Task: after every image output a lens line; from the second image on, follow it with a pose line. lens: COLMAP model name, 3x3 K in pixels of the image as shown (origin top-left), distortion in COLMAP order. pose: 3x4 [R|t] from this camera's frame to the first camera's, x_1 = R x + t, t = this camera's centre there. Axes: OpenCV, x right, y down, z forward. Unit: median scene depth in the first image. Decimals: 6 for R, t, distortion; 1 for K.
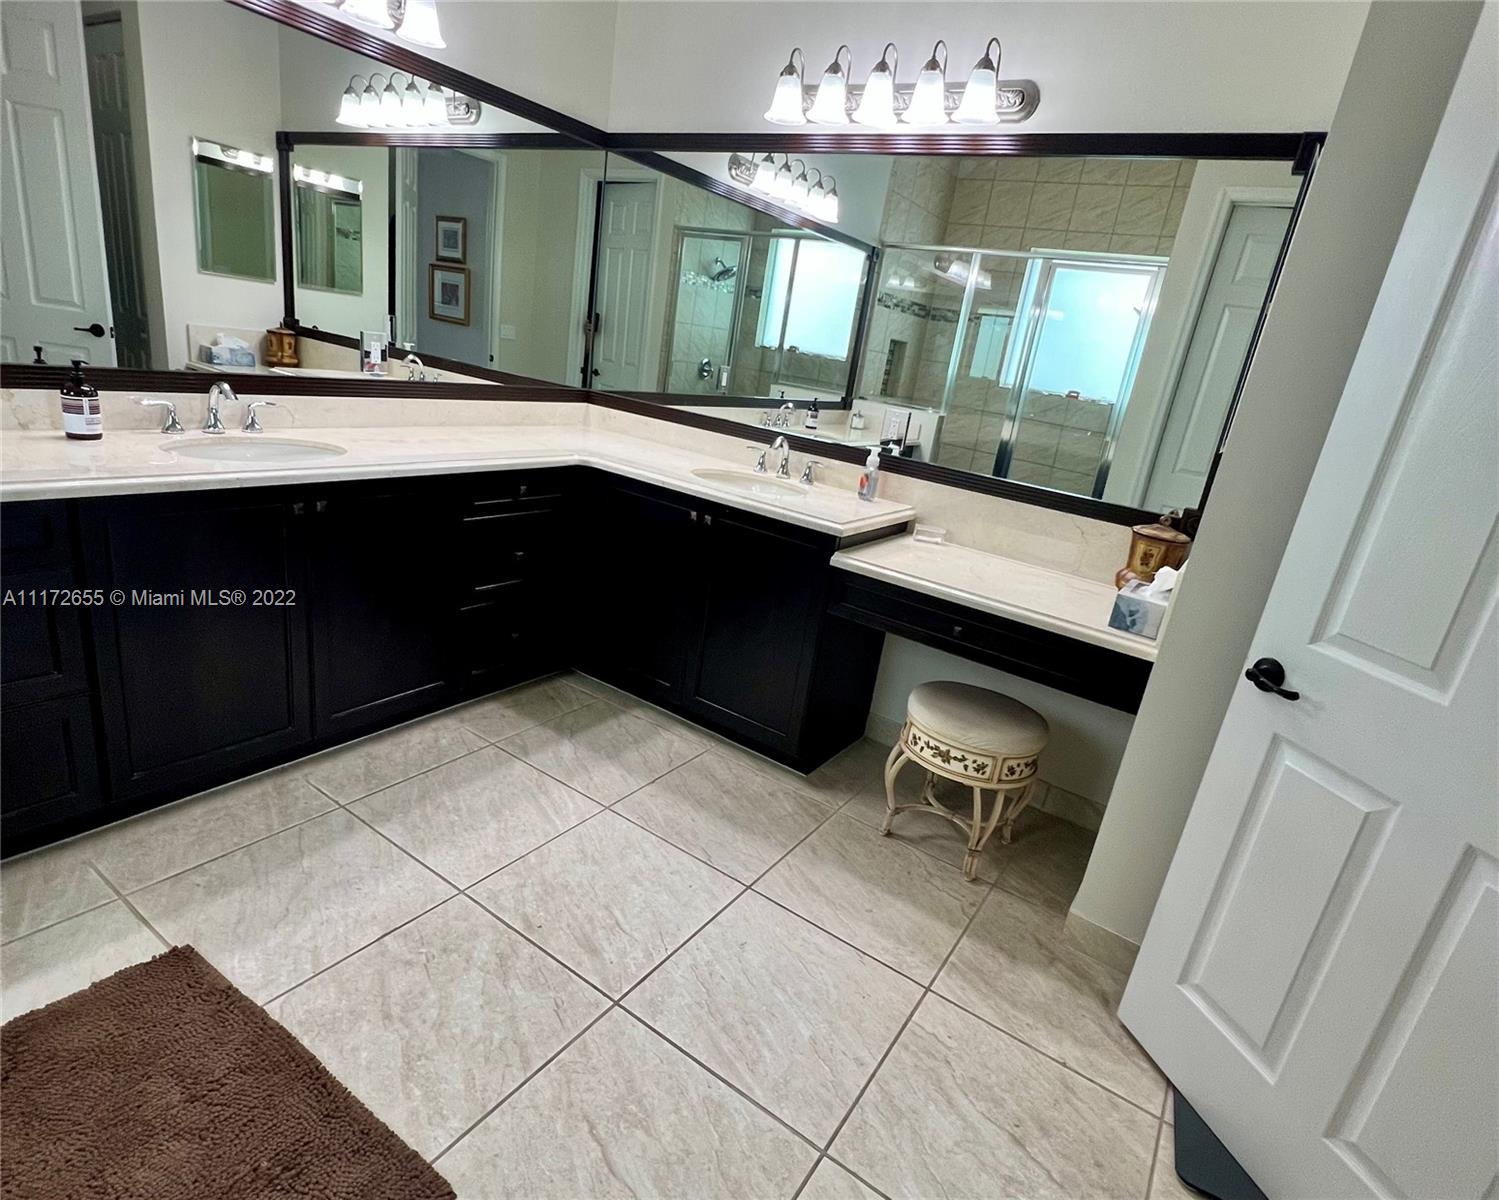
lens RADIAL K [[809.8, 0, 749.5], [0, 809.8, 600.0], [0, 0, 1]] dist [0.004116, 0.000635]
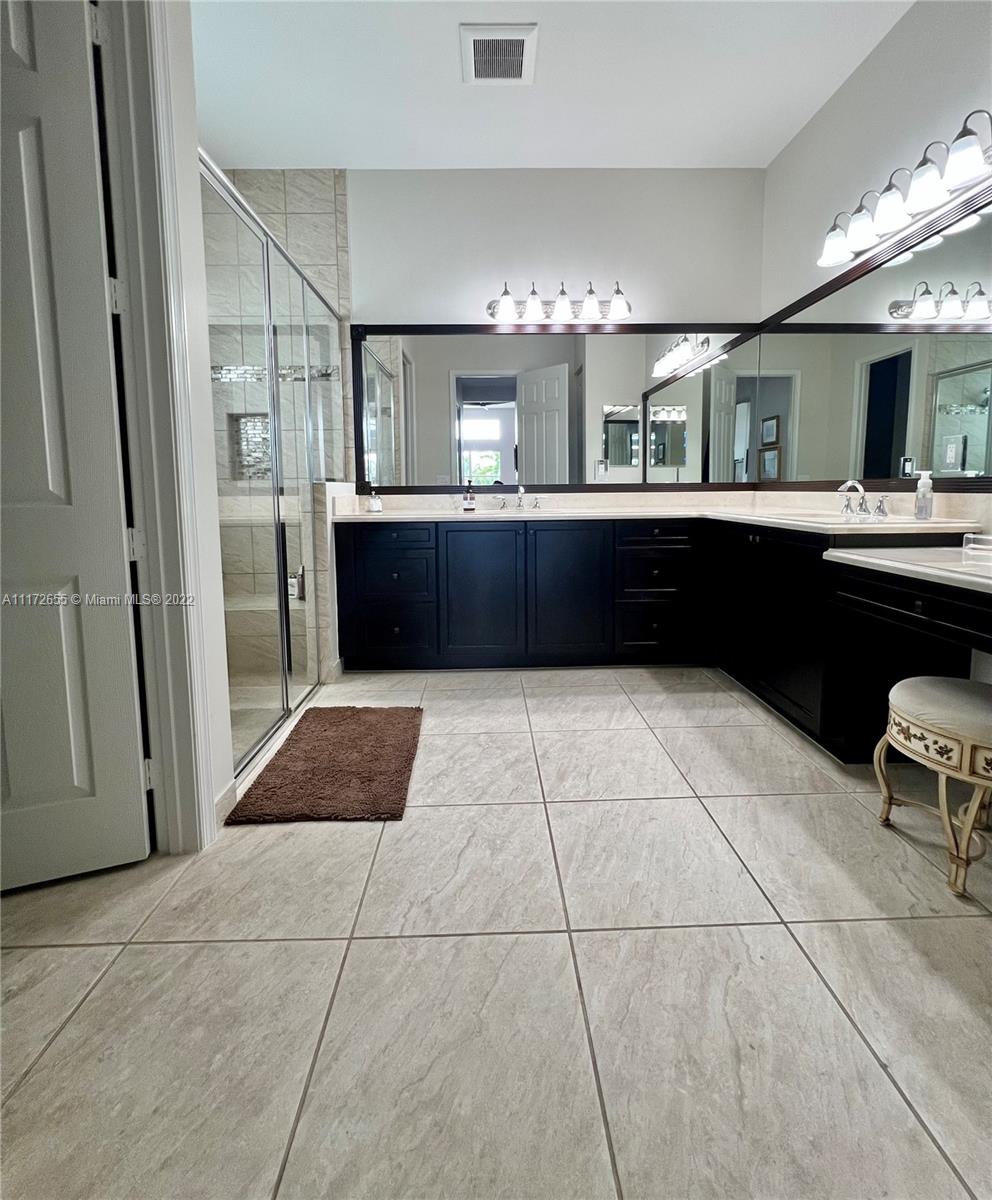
lens RADIAL K [[528.6, 0, 496.2], [0, 528.6, 535.1], [0, 0, 1]] dist [0.000565, 0.001306]
pose [[0.568384, -0.077349, -0.819120, 0.506761], [-0.167419, 0.963869, -0.207189, 0.179316], [0.805550, 0.254899, 0.534898, 0.199136]]
